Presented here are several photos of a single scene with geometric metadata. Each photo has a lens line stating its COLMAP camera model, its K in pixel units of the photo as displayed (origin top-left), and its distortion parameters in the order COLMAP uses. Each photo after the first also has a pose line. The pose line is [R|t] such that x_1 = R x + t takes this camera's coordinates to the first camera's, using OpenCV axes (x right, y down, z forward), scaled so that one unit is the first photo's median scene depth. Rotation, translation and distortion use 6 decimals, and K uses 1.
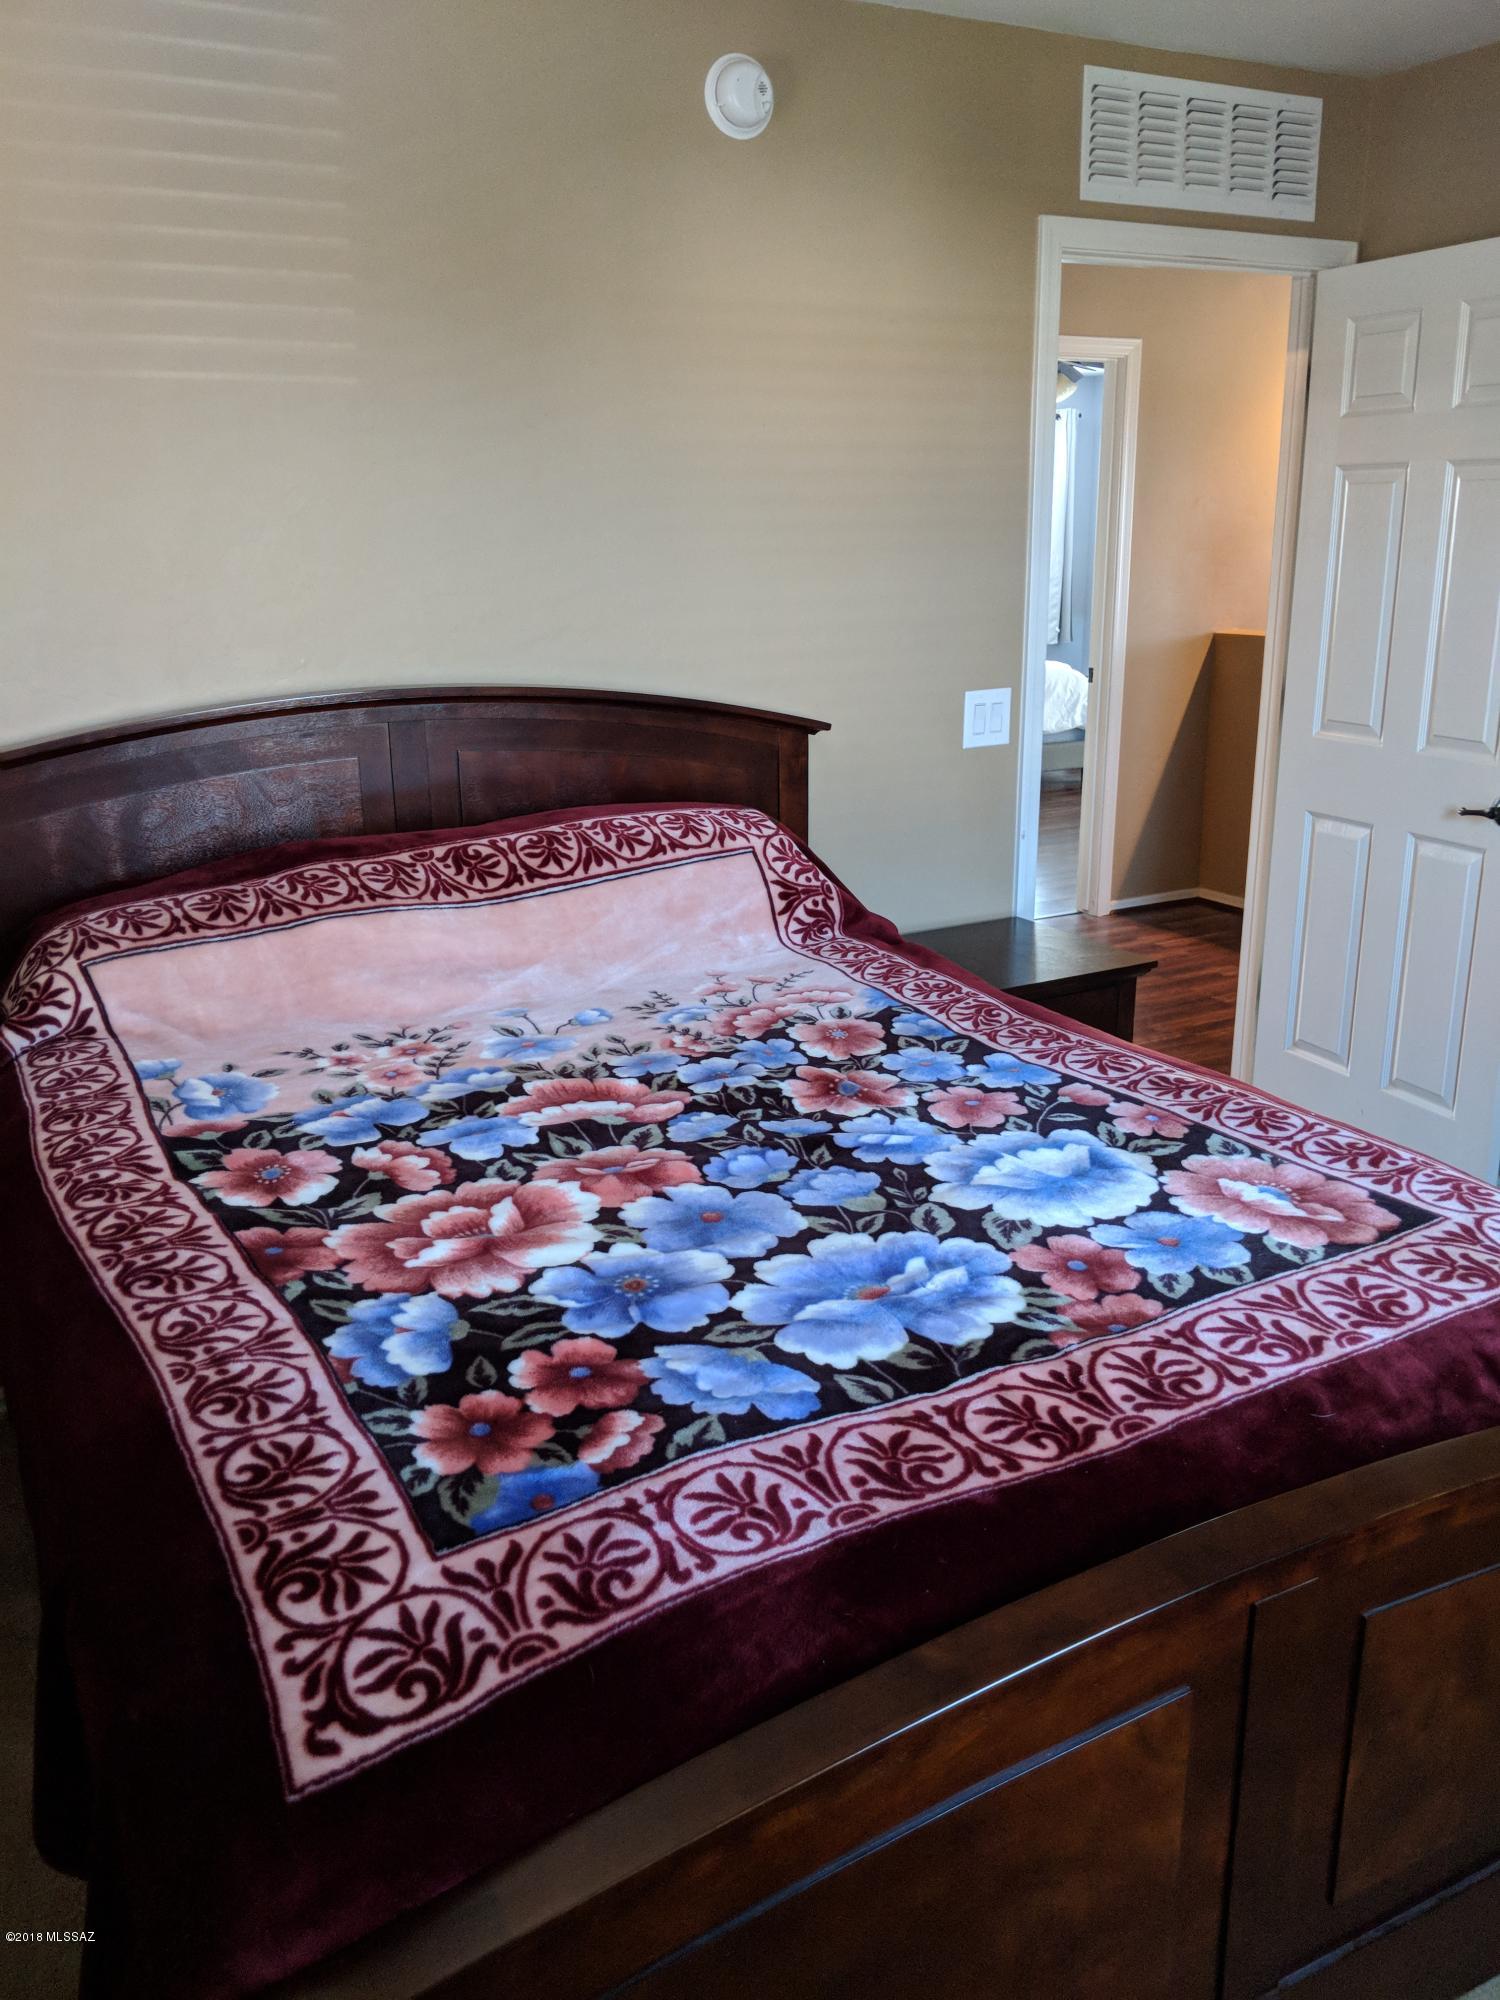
lens RADIAL K [[1596.1, 0, 738.5], [0, 1596.1, 1002.9], [0, 0, 1]] dist [0.097672, -0.191525]
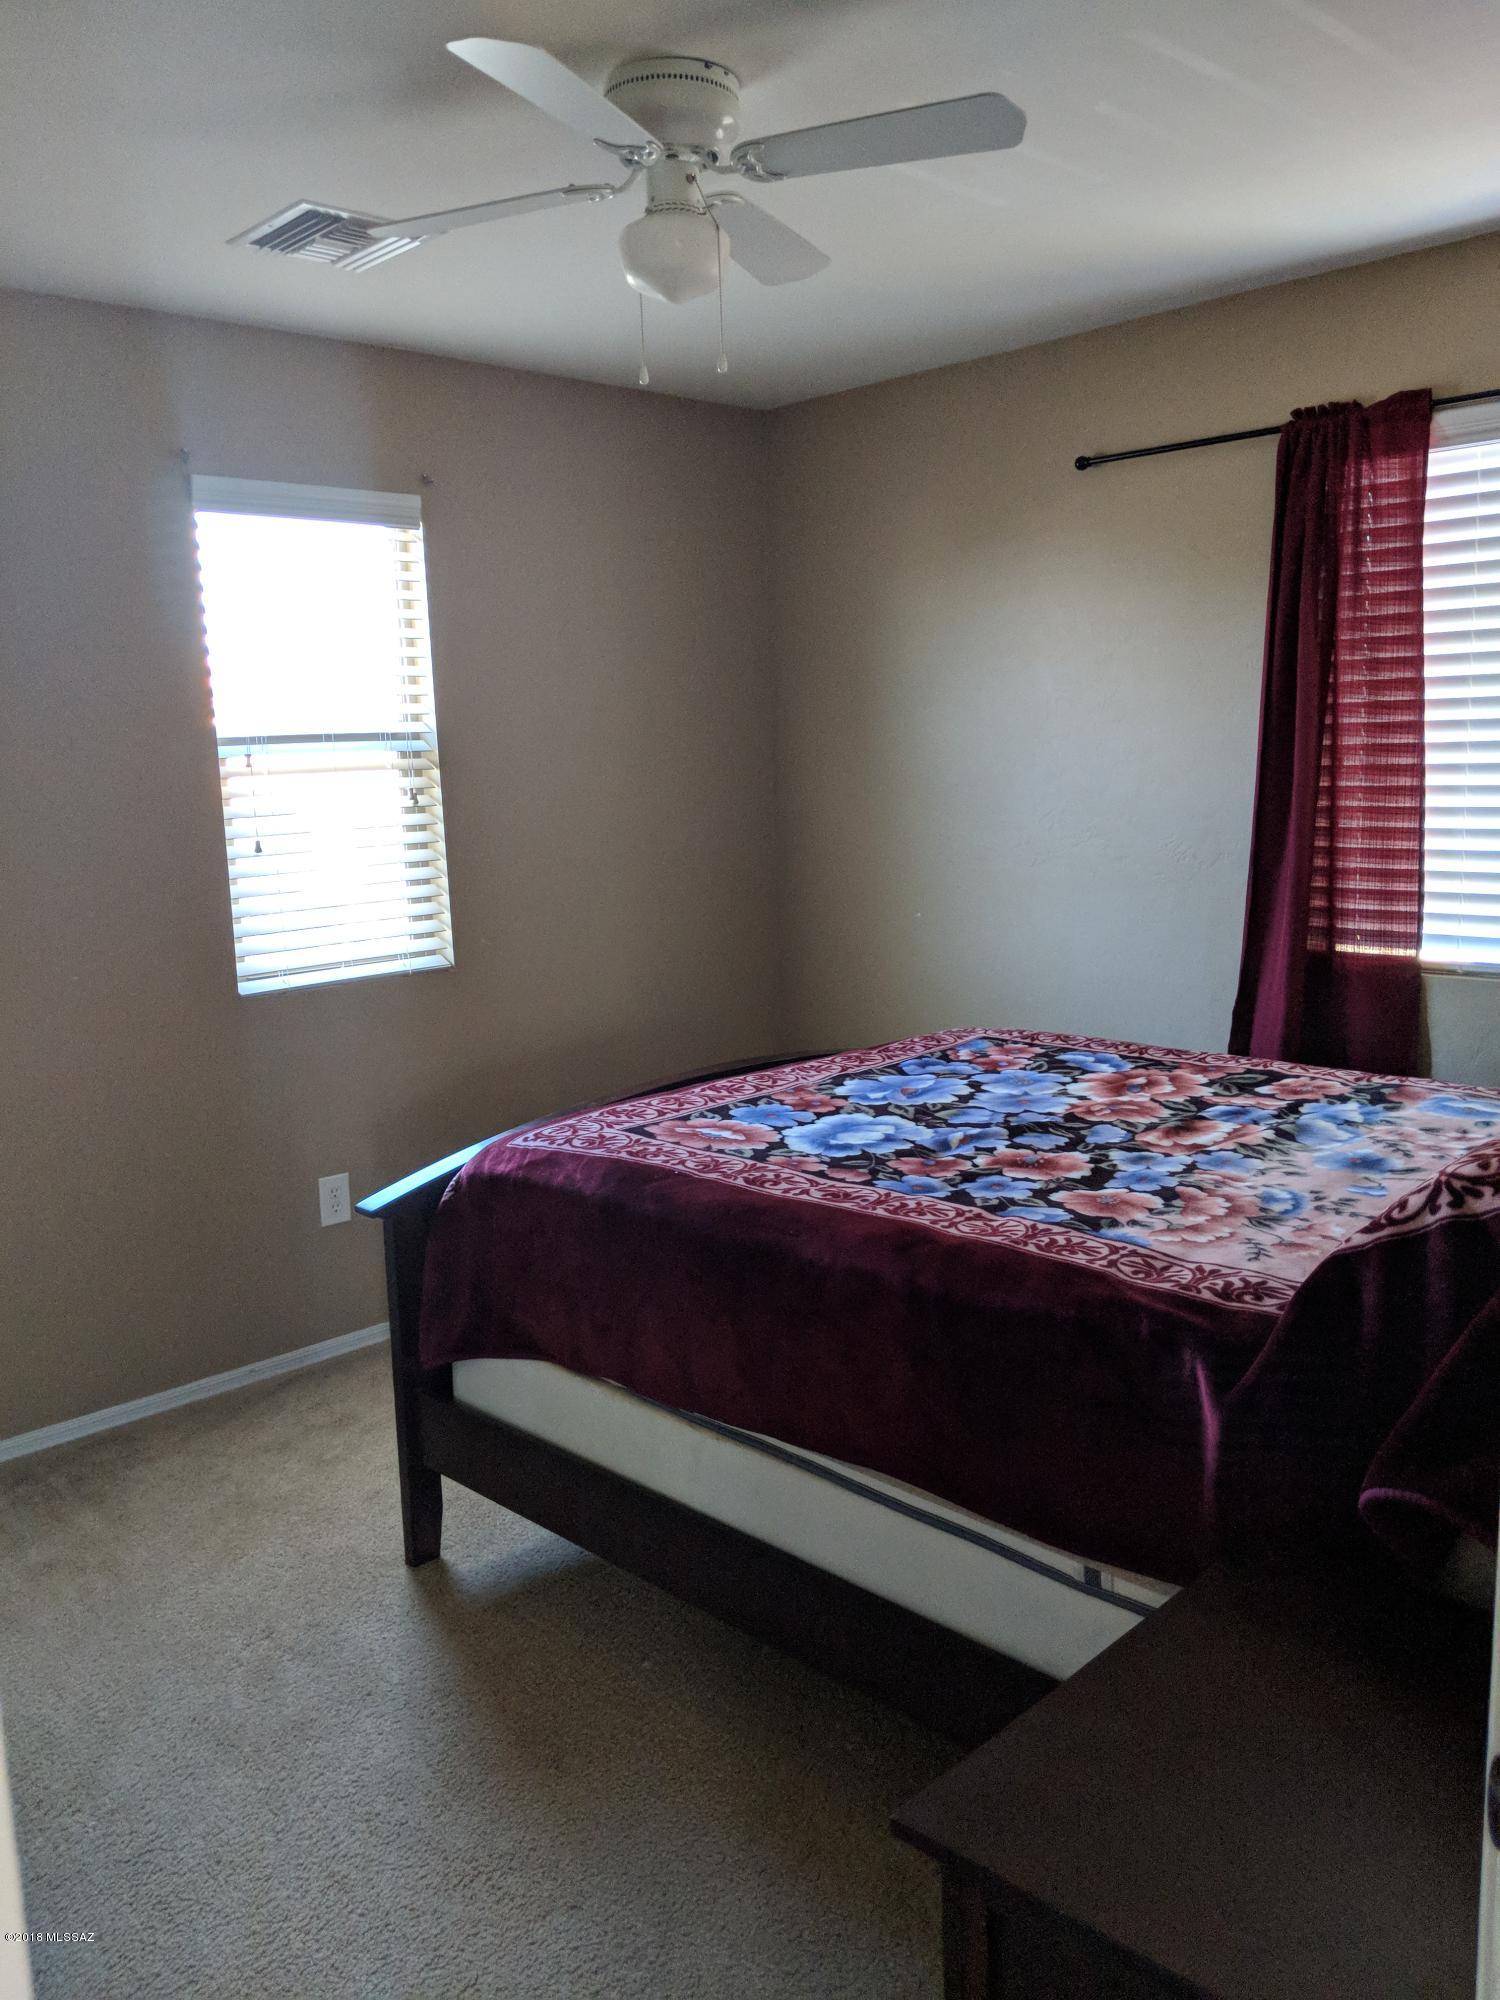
lens RADIAL K [[1596.1, 0, 738.5], [0, 1596.1, 1002.9], [0, 0, 1]] dist [0.097672, -0.191525]
pose [[-0.961343, 0.088140, -0.260865, 0.734158], [-0.033553, 0.902828, 0.428691, -0.706348], [0.273301, 0.420872, -0.864970, 2.404030]]
